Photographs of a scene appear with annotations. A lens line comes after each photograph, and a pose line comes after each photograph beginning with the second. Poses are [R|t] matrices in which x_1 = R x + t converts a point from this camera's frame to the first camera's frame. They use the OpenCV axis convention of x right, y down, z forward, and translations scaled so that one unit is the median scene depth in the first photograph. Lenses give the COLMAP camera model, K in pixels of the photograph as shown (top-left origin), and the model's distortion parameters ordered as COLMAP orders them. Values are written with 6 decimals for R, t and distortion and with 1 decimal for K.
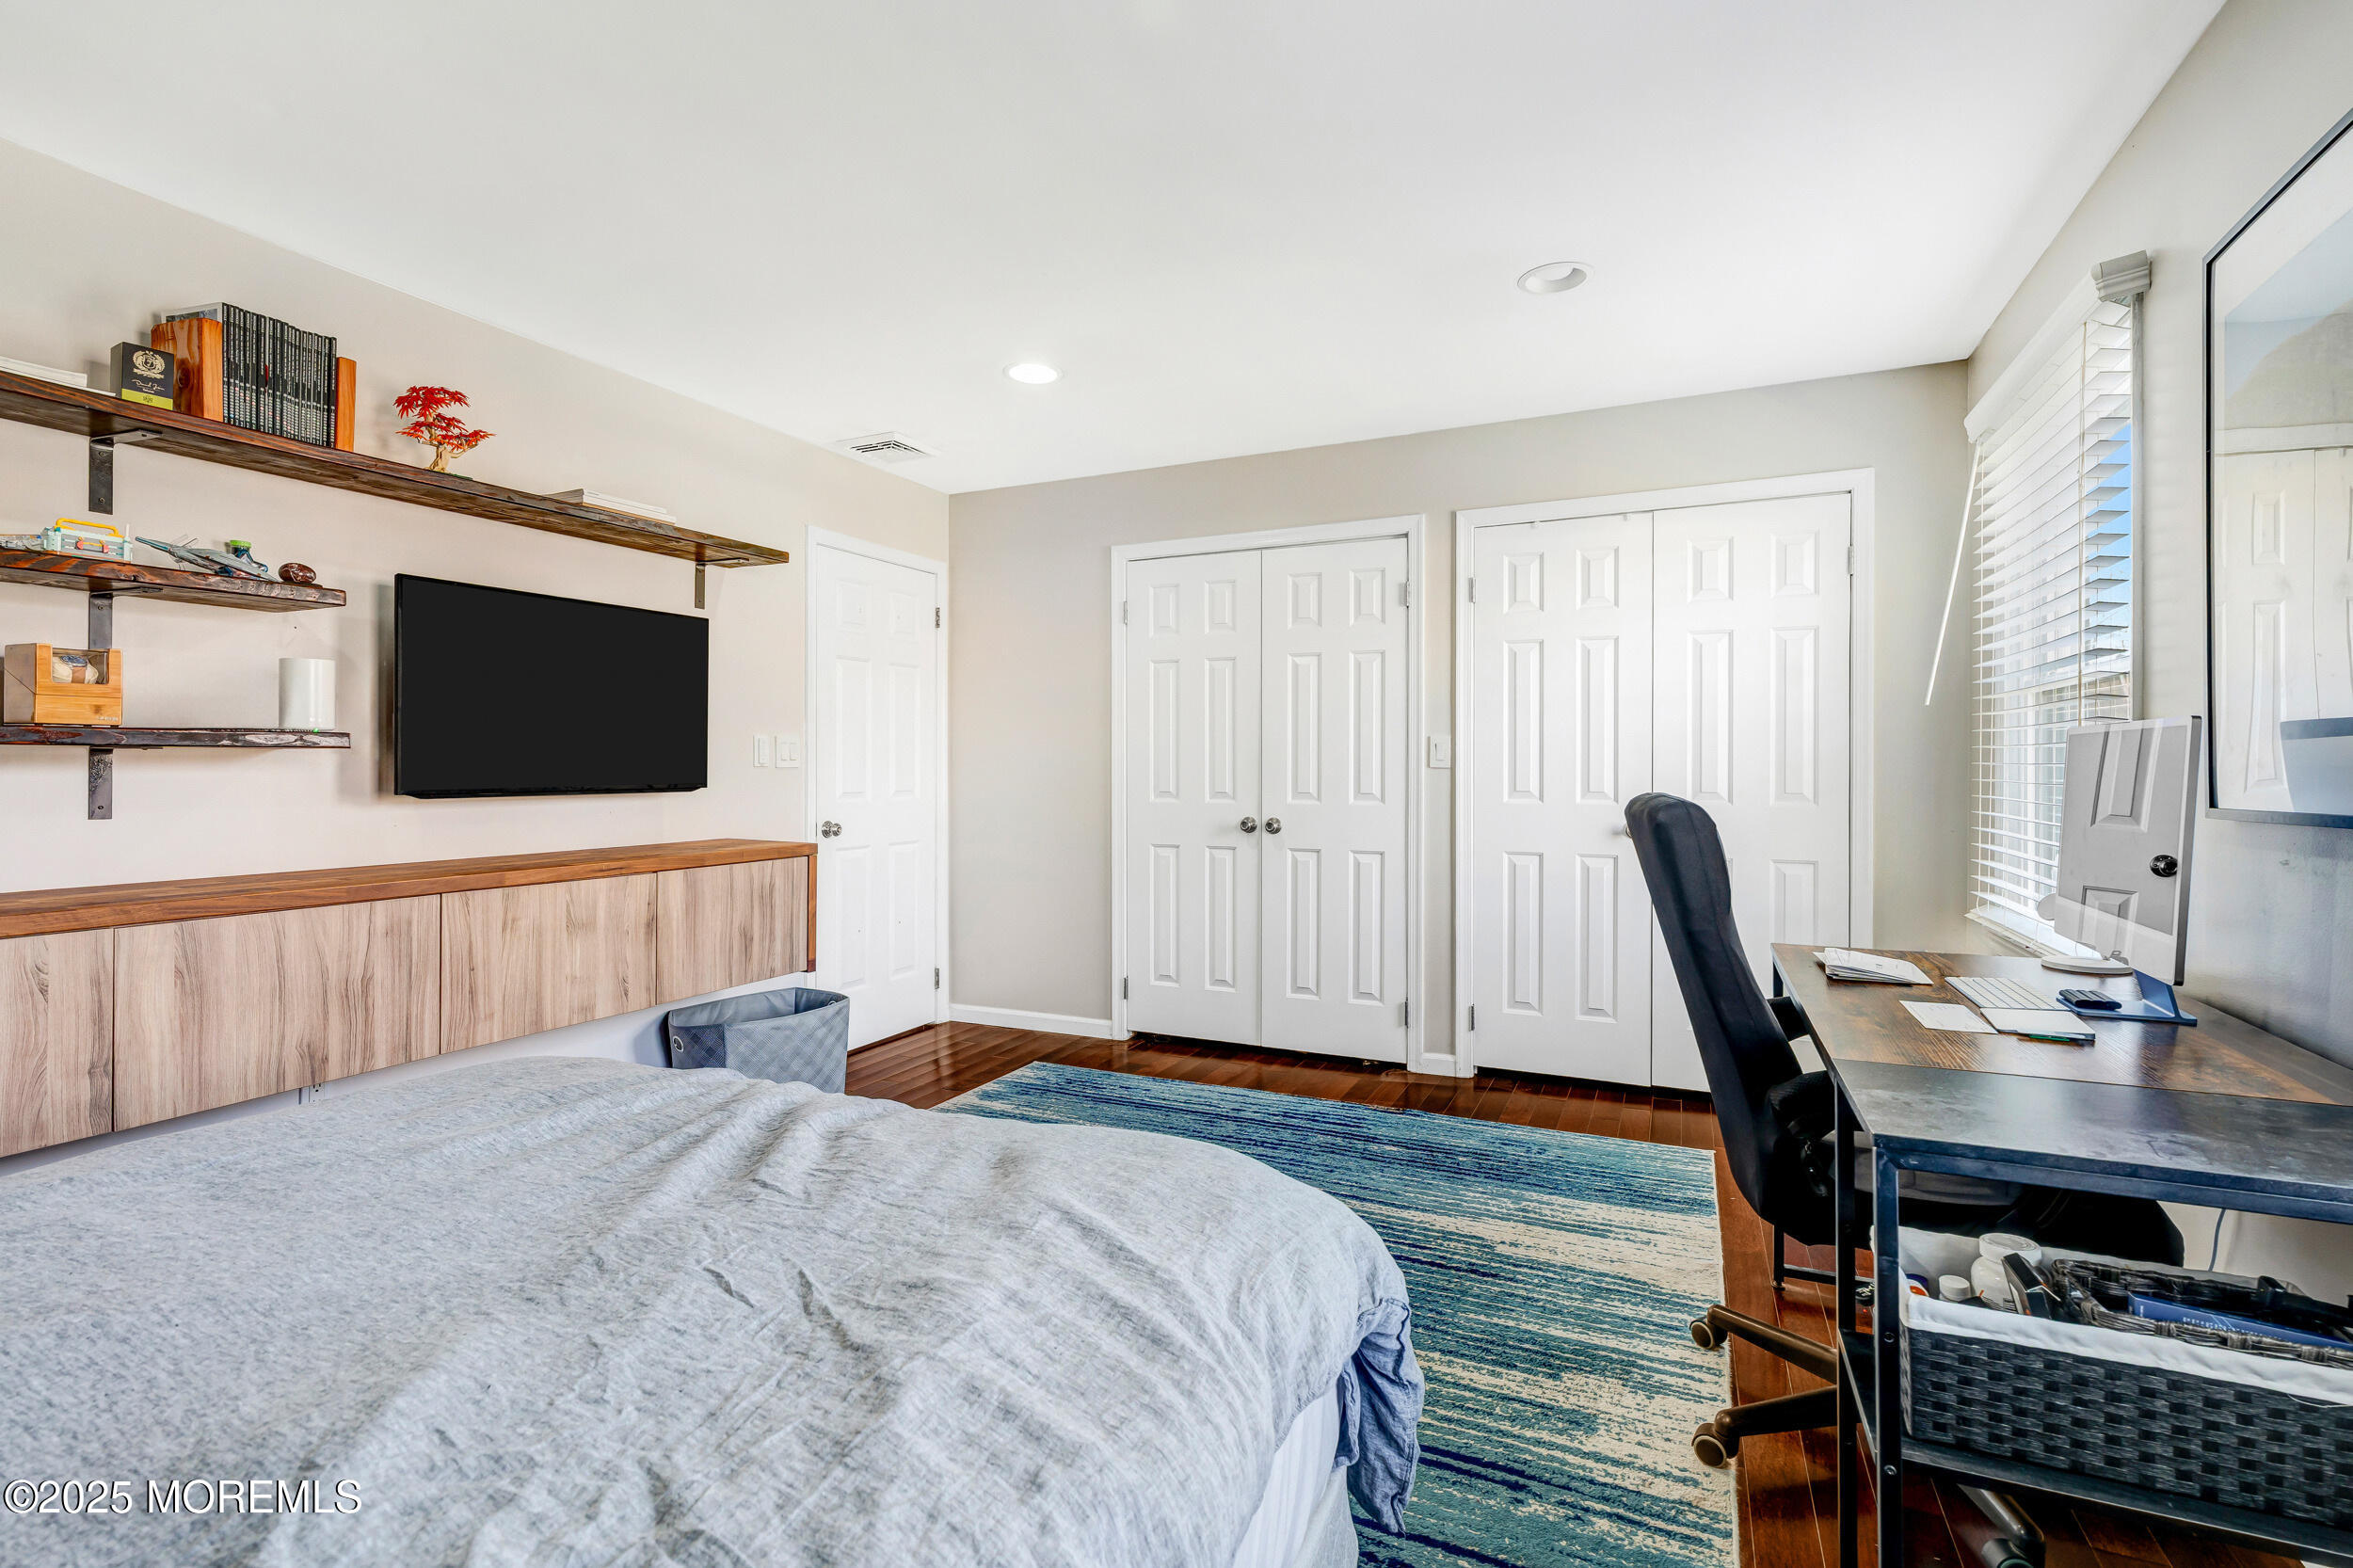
lens RADIAL K [[1057.2, 0, 1178.2], [0, 1057.2, 765.7], [0, 0, 1]] dist [-0.010013, -0.000496]
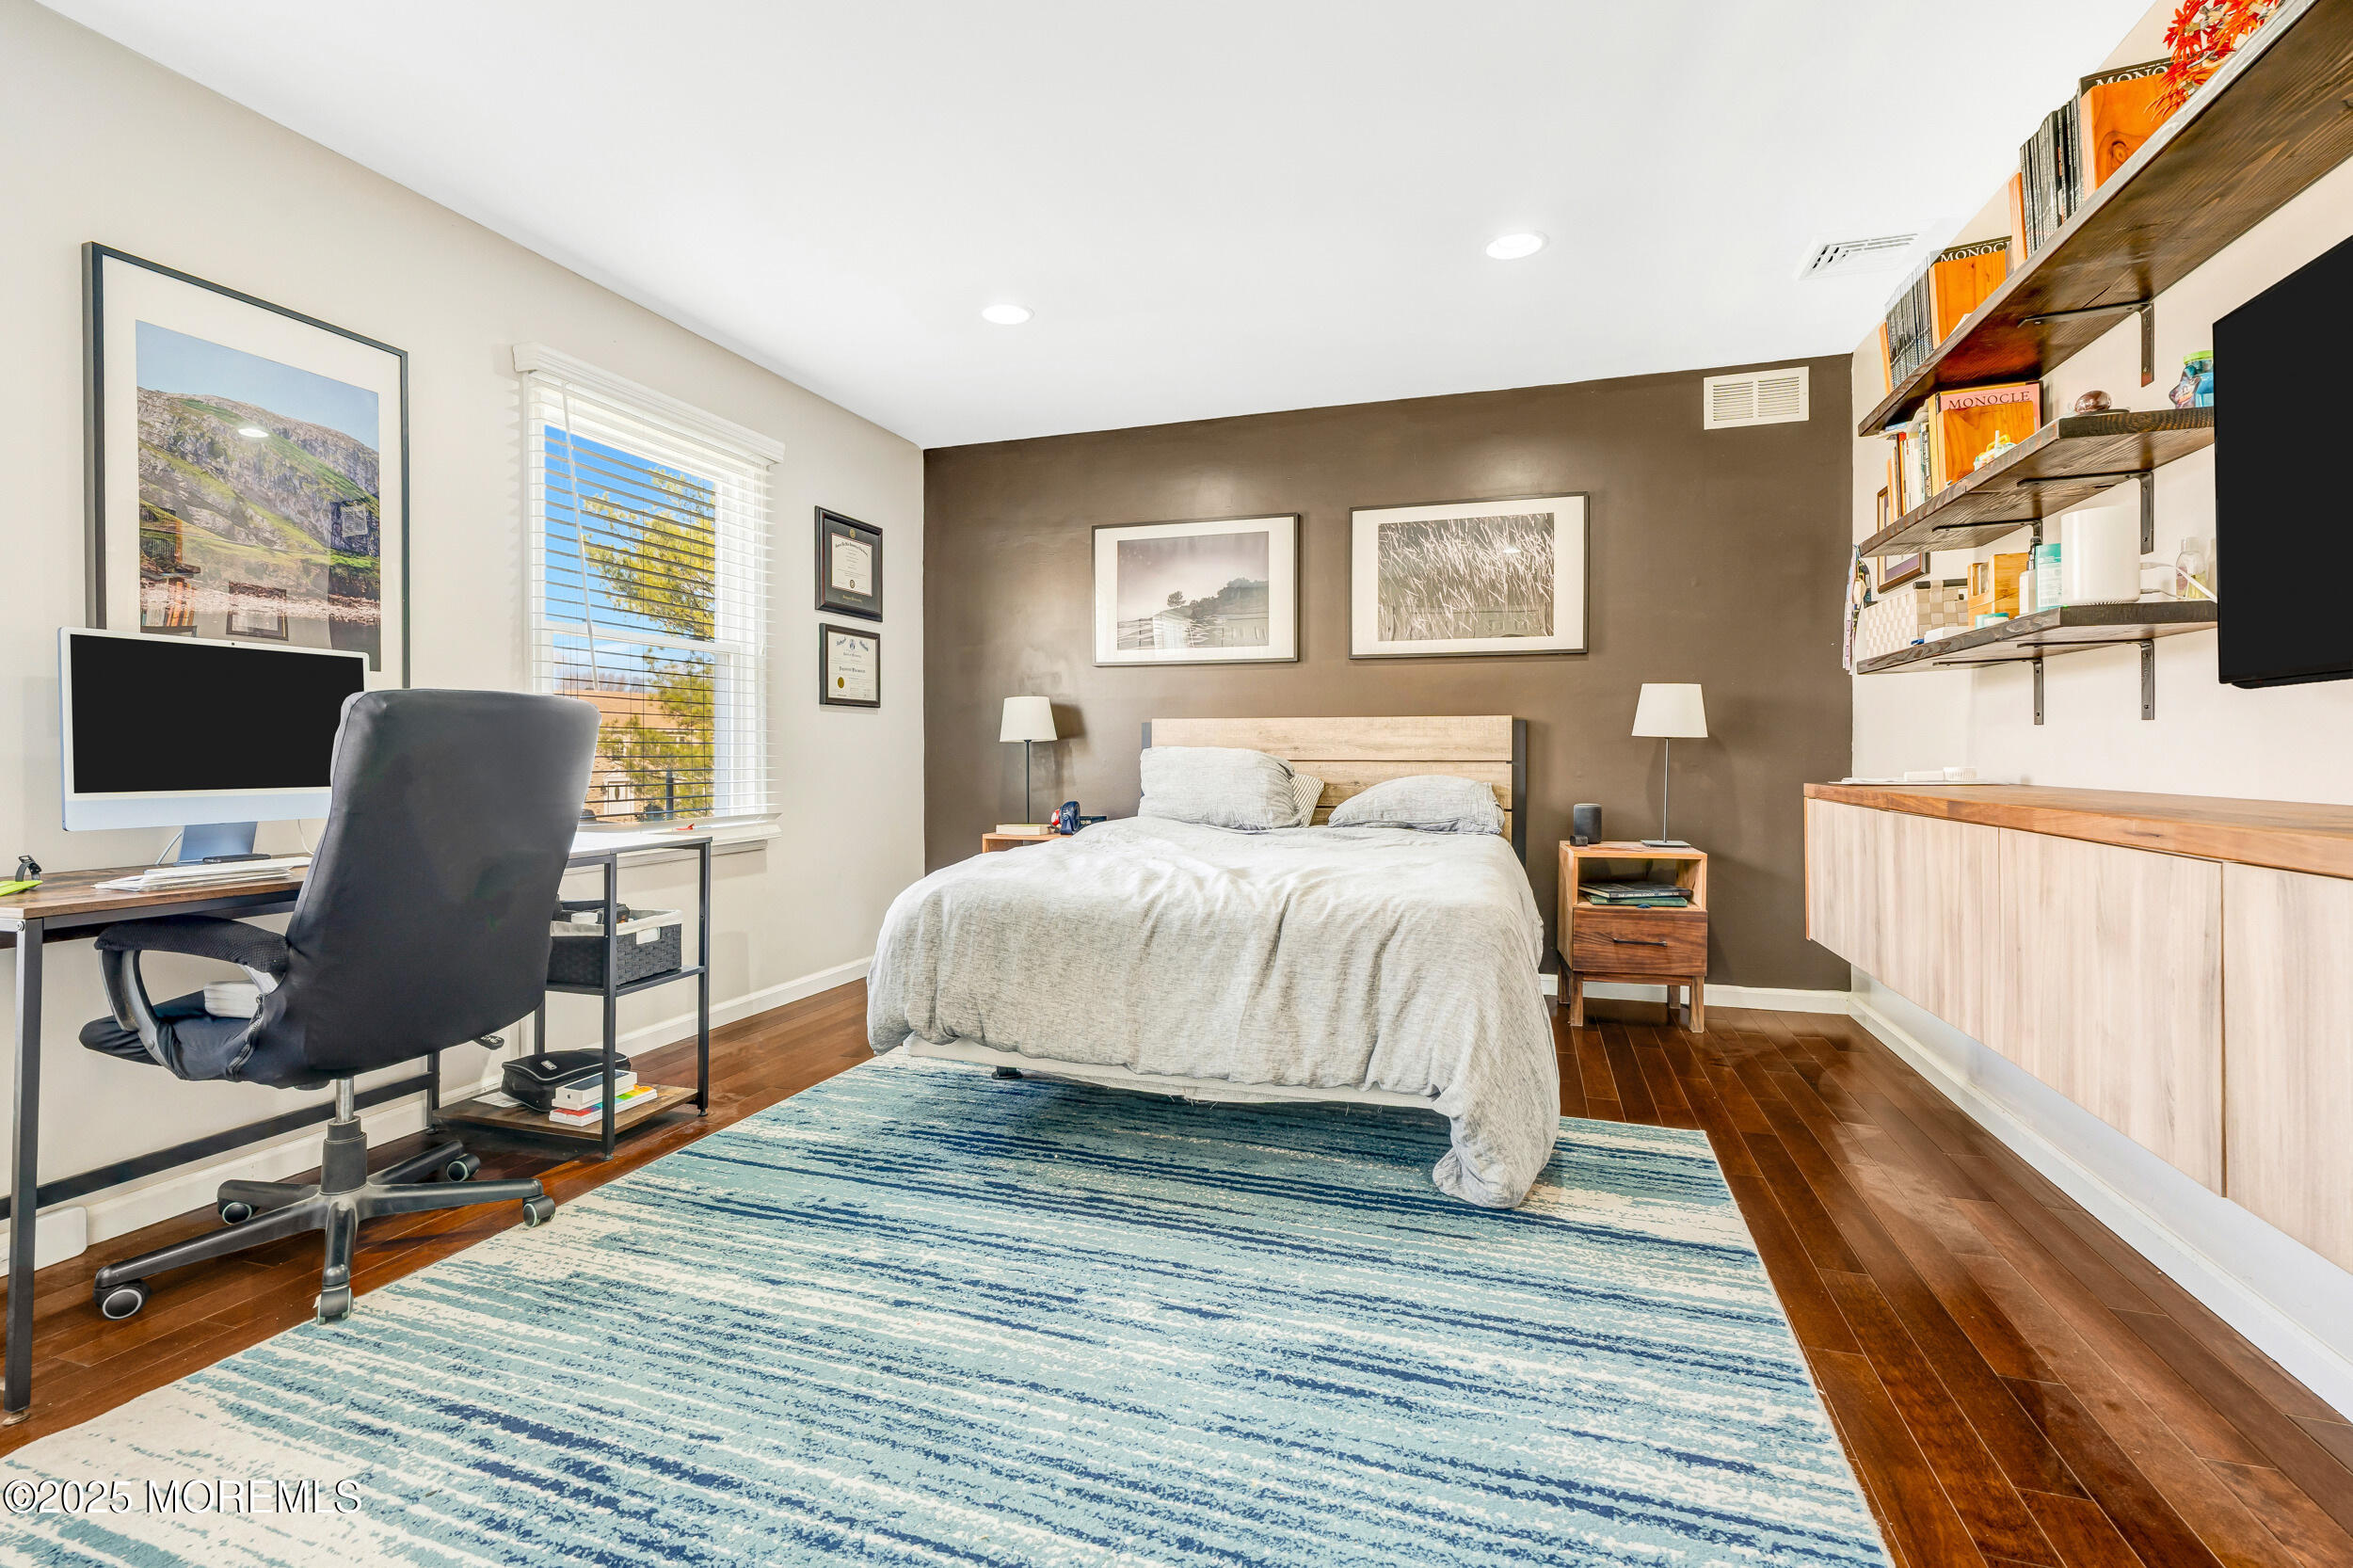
lens RADIAL K [[1057.2, 0, 1178.2], [0, 1057.2, 765.7], [0, 0, 1]] dist [-0.010013, -0.000496]
pose [[-0.993704, -0.000688, -0.112031, -0.097049], [-0.001484, 0.999974, 0.007026, 0.097557], [0.112023, 0.007148, -0.993680, 2.113261]]
